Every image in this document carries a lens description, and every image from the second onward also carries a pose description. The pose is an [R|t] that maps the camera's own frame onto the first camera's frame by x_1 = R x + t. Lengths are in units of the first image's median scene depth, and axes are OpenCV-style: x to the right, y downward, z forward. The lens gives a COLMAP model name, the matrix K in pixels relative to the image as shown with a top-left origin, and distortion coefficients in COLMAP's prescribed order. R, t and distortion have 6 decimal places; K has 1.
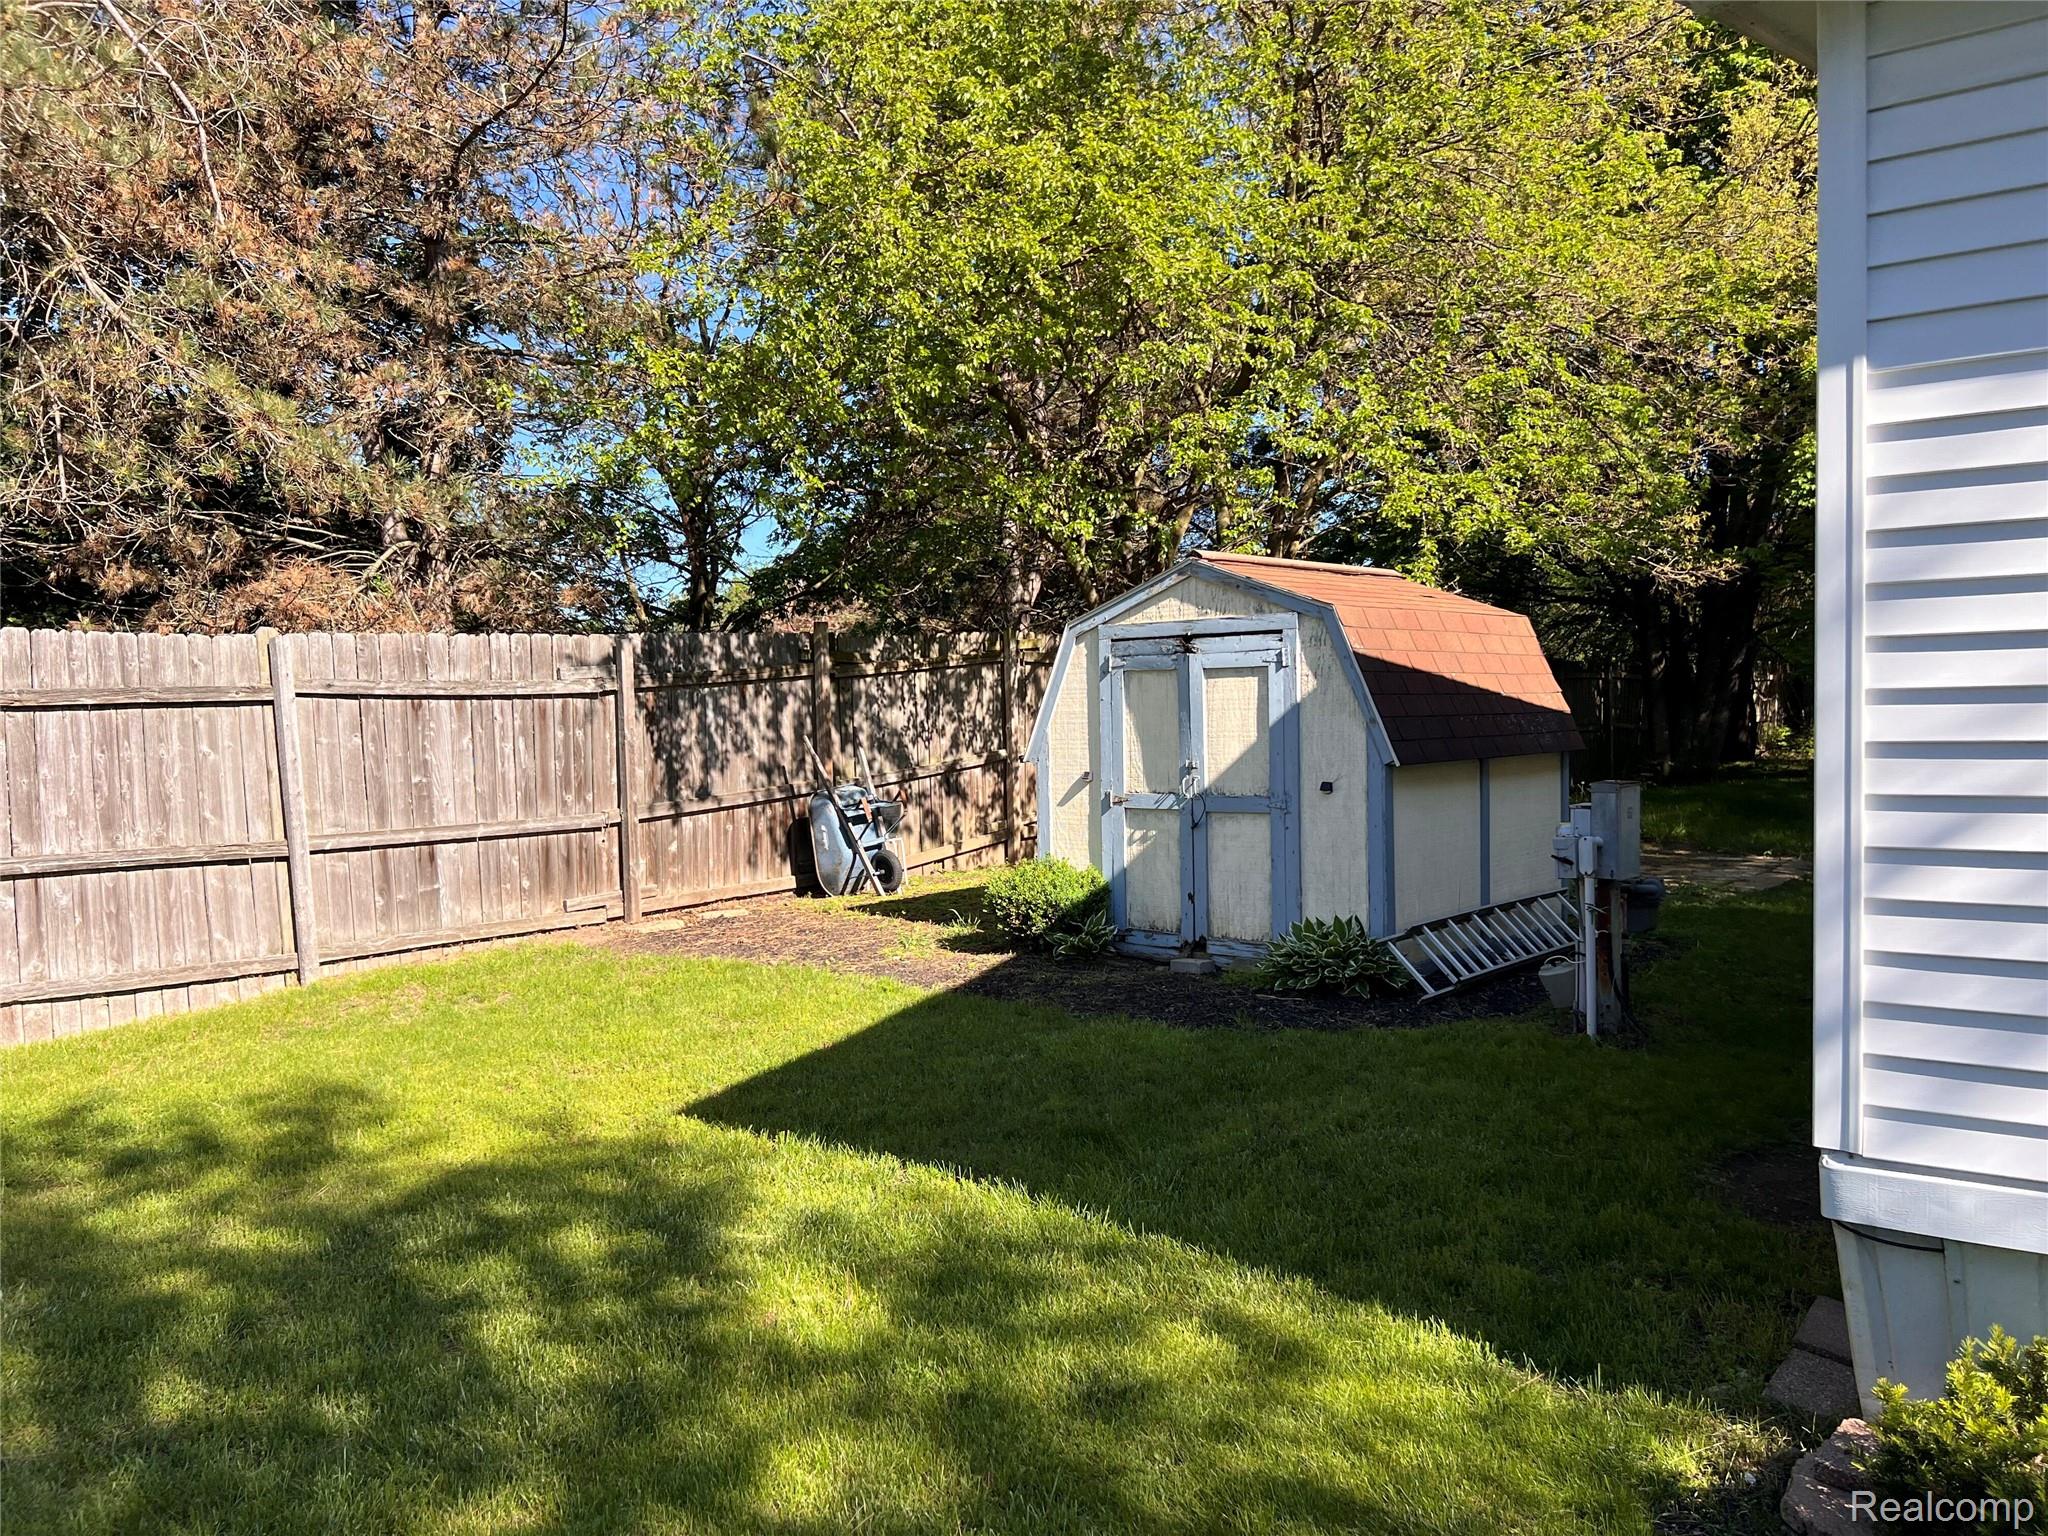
lens RADIAL K [[1528.3, 0, 1024.0], [0, 1528.3, 768.0], [0, 0, 1]] dist [0.069963, -0.075385]
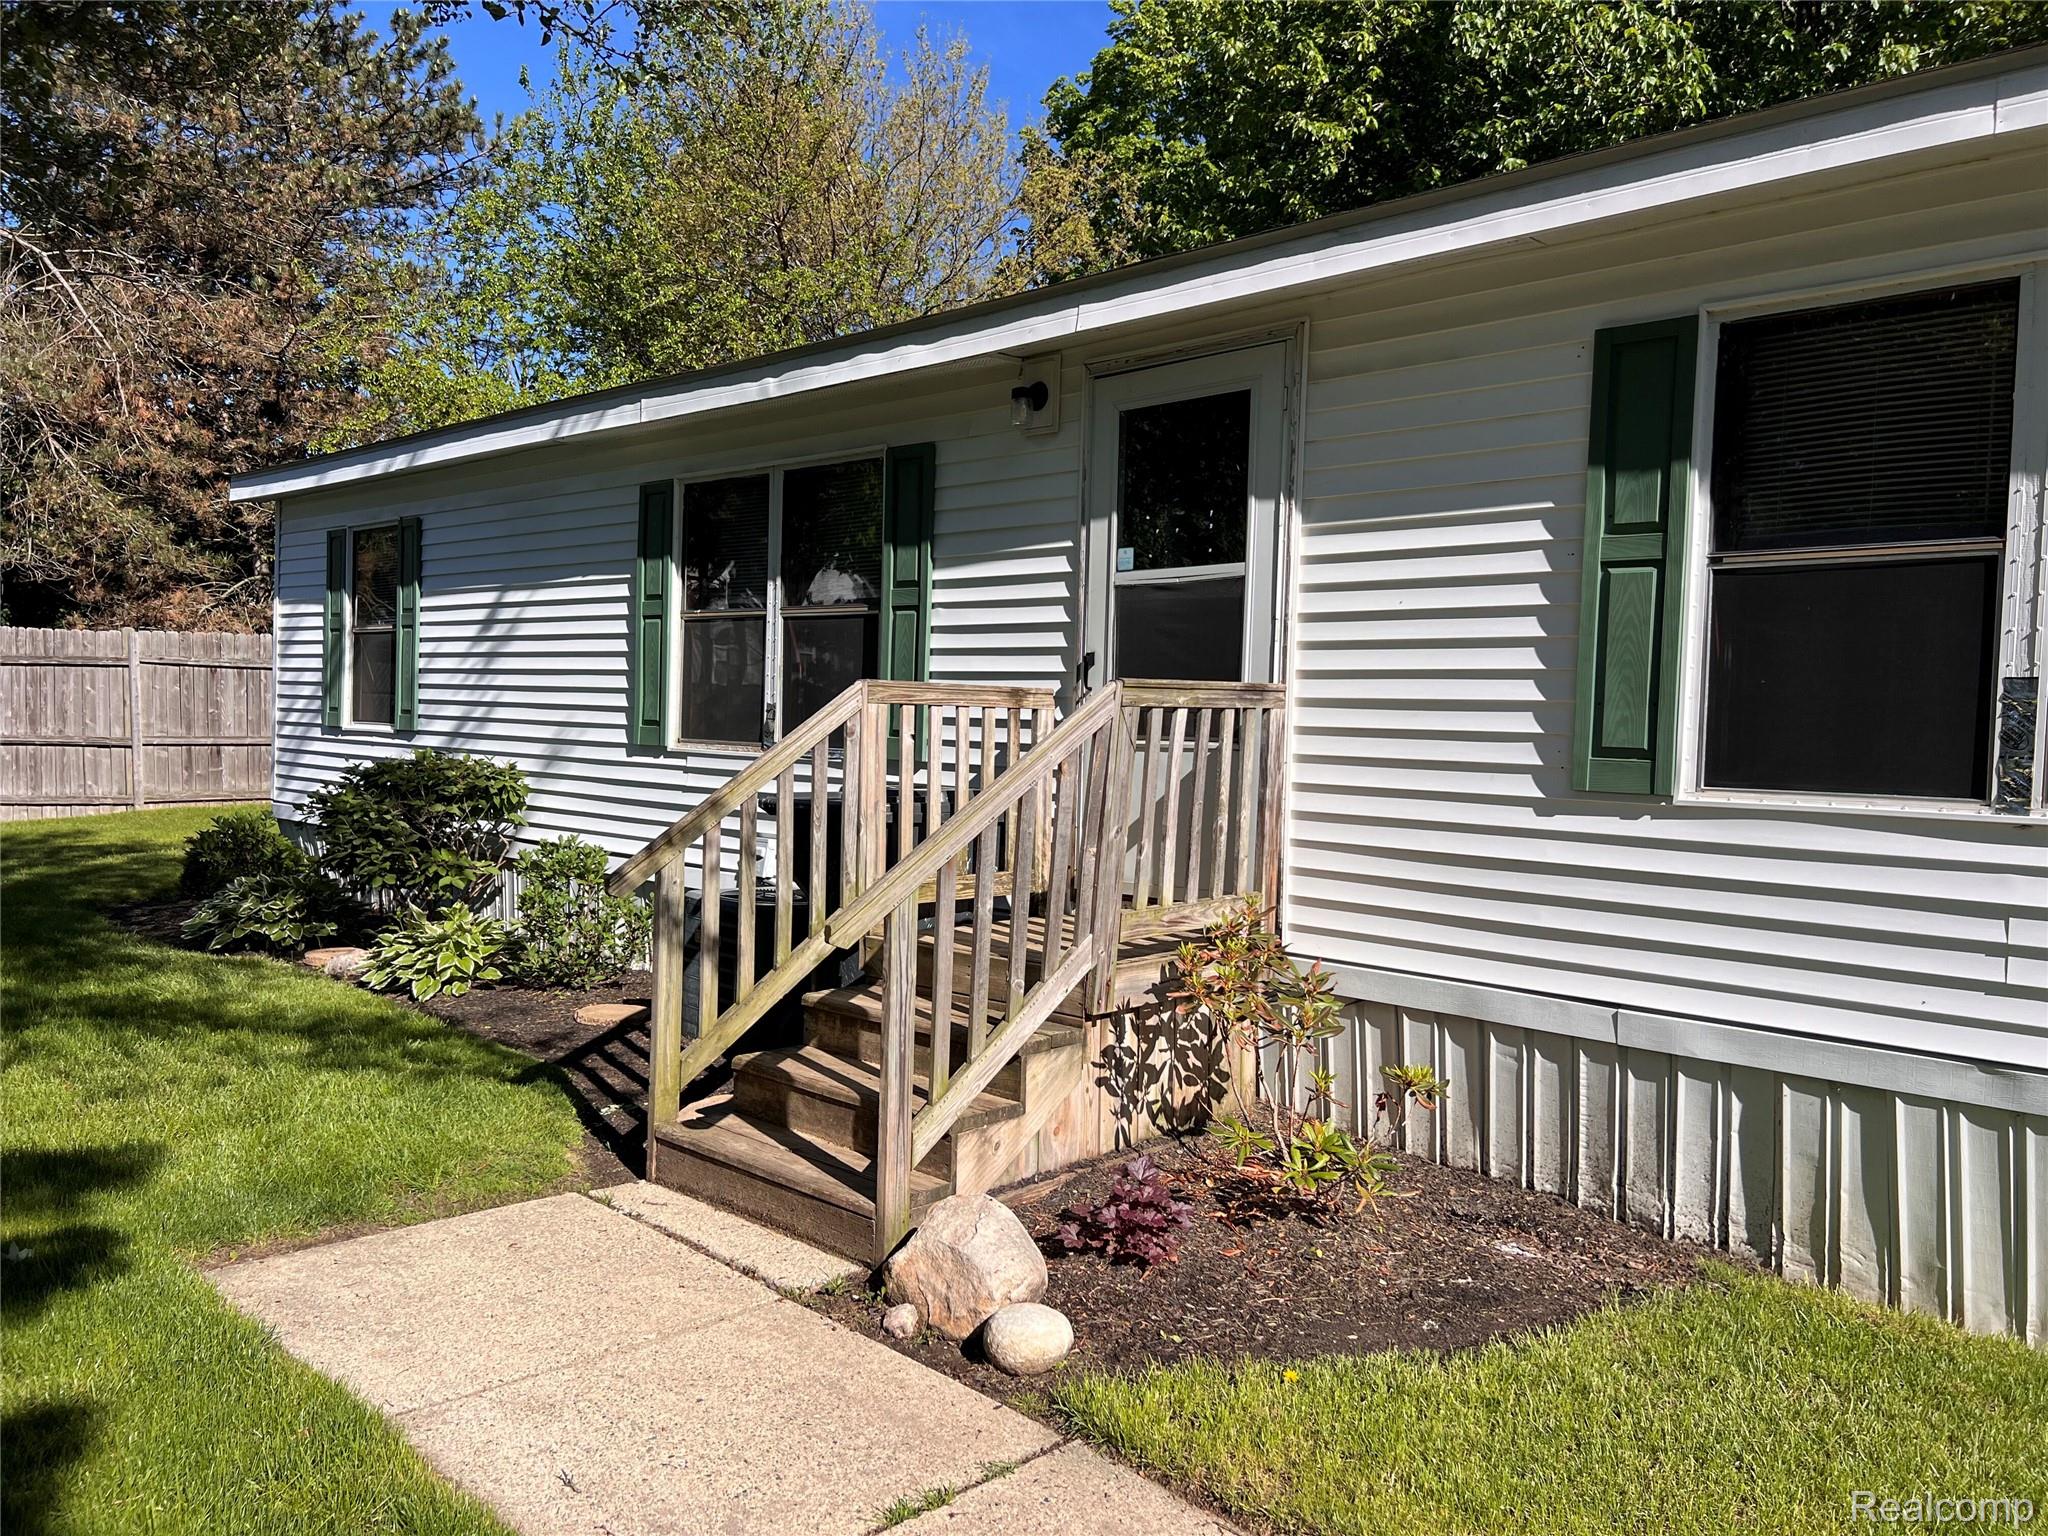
lens RADIAL K [[1515.4, 0, 1024.0], [0, 1515.4, 768.0], [0, 0, 1]] dist [0.083507, -0.086116]
pose [[0.990428, 0.053358, -0.127303, 0.762267], [-0.052261, 0.998562, 0.011943, 0.003022], [0.127757, -0.005176, 0.991792, -0.672639]]
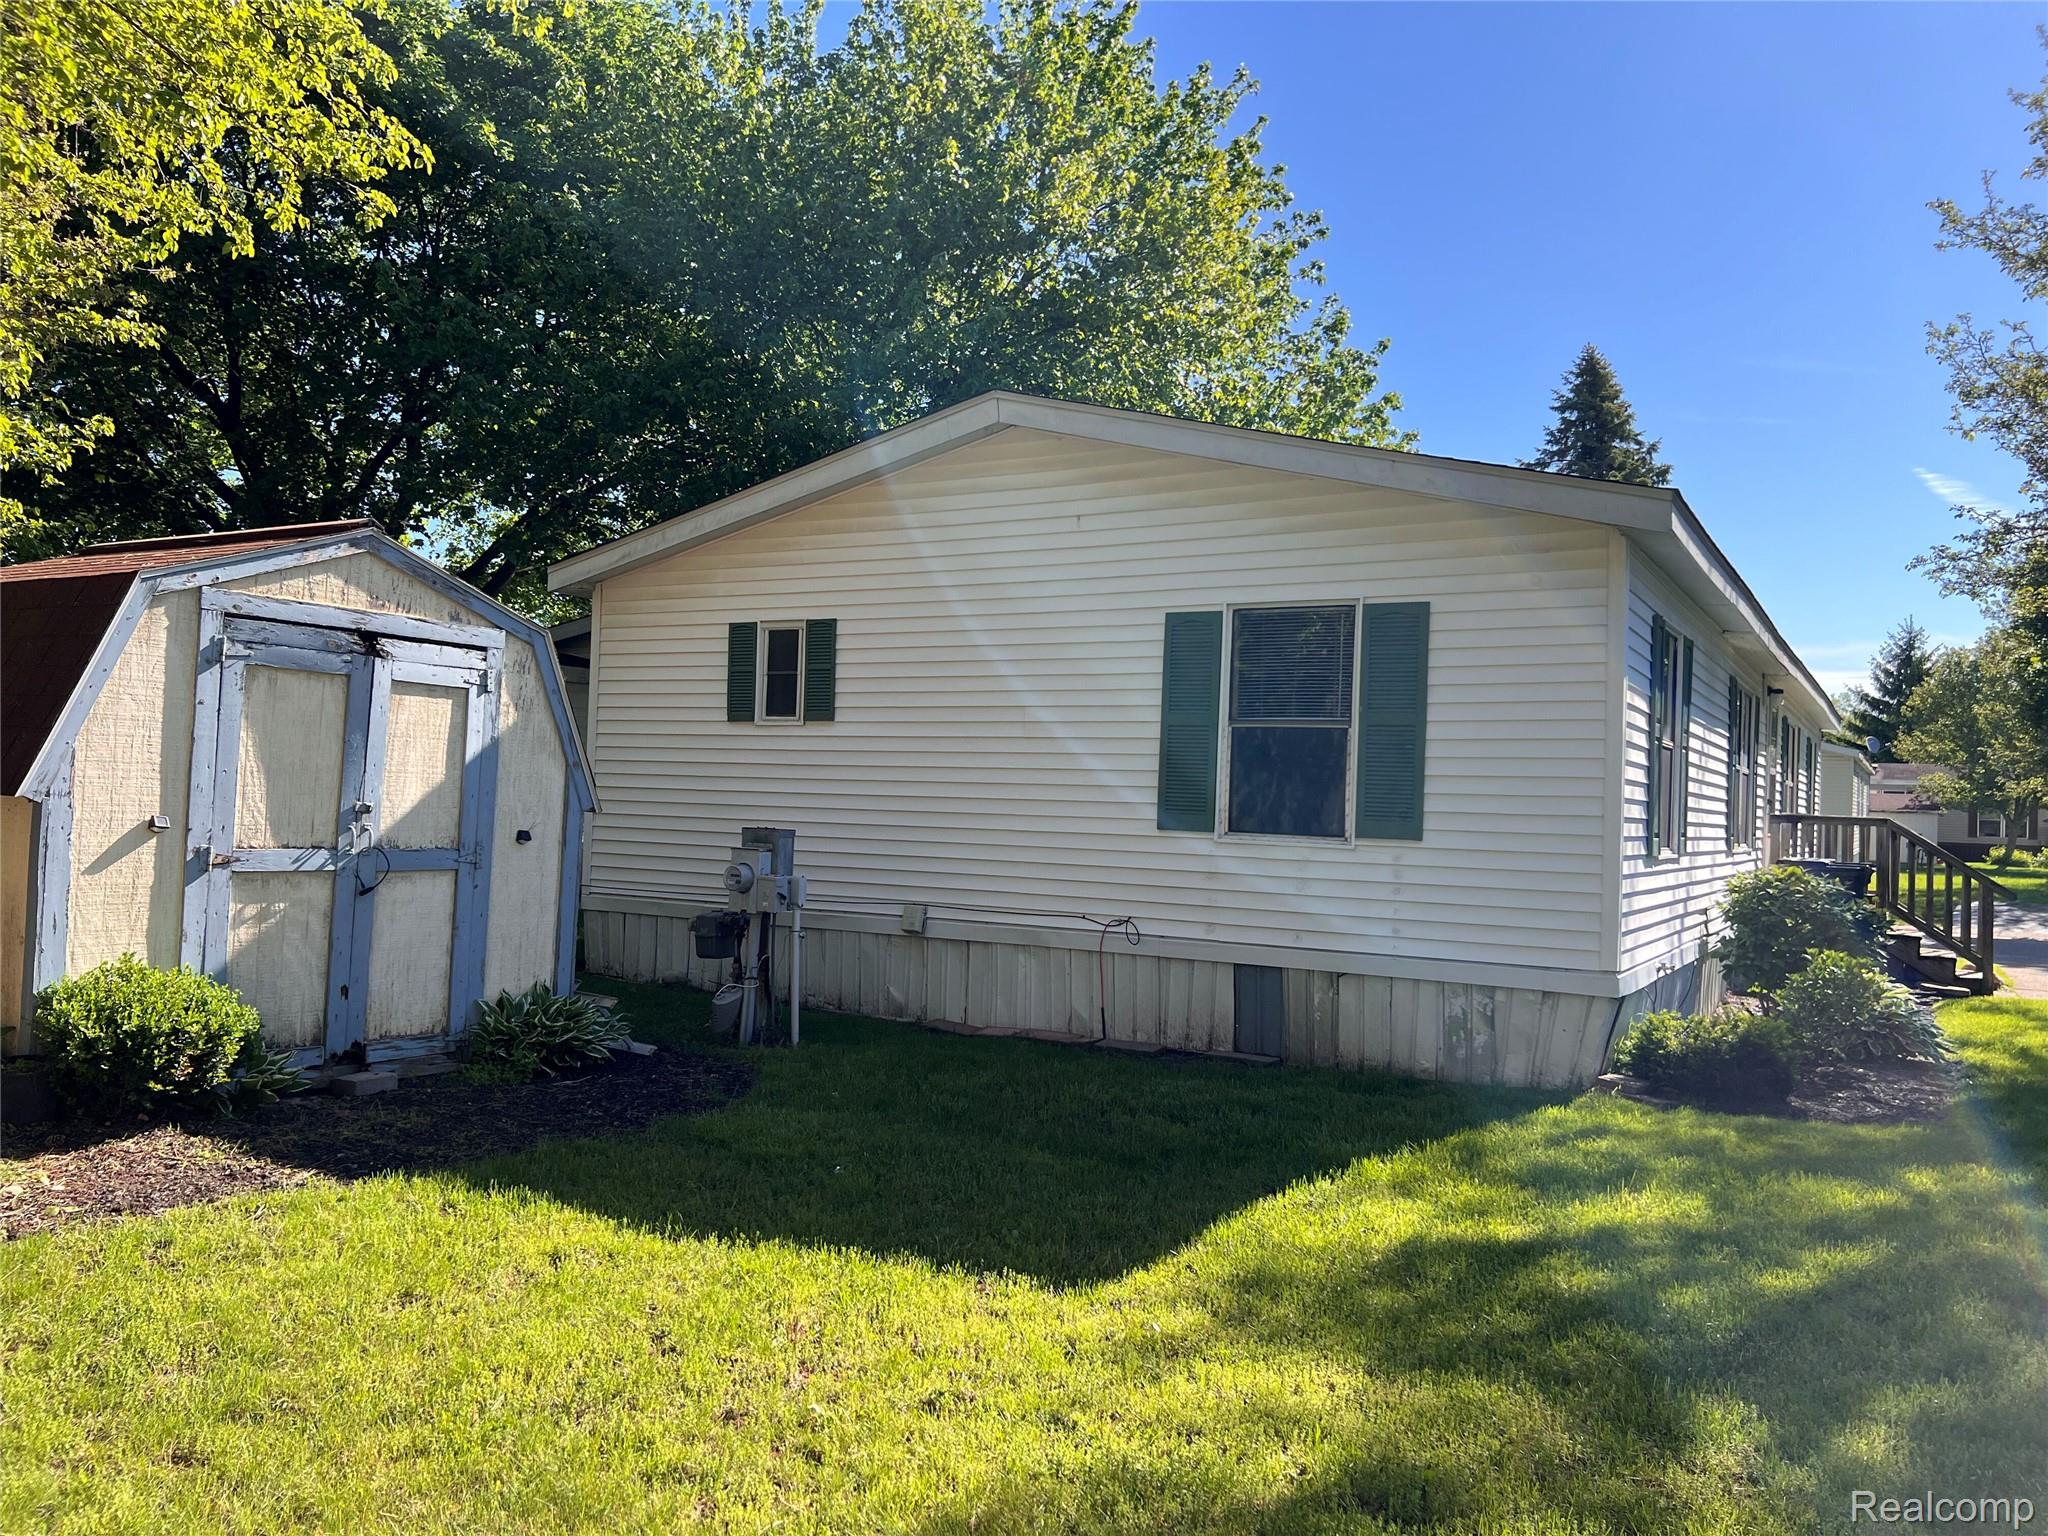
lens RADIAL K [[1533.4, 0, 1017.8], [0, 1533.4, 757.7], [0, 0, 1]] dist [0.074209, -0.087830]
pose [[-0.115125, 0.039307, 0.992573, -1.829496], [-0.011005, 0.999105, -0.040842, 0.001703], [-0.993290, -0.015625, -0.114590, 2.127269]]
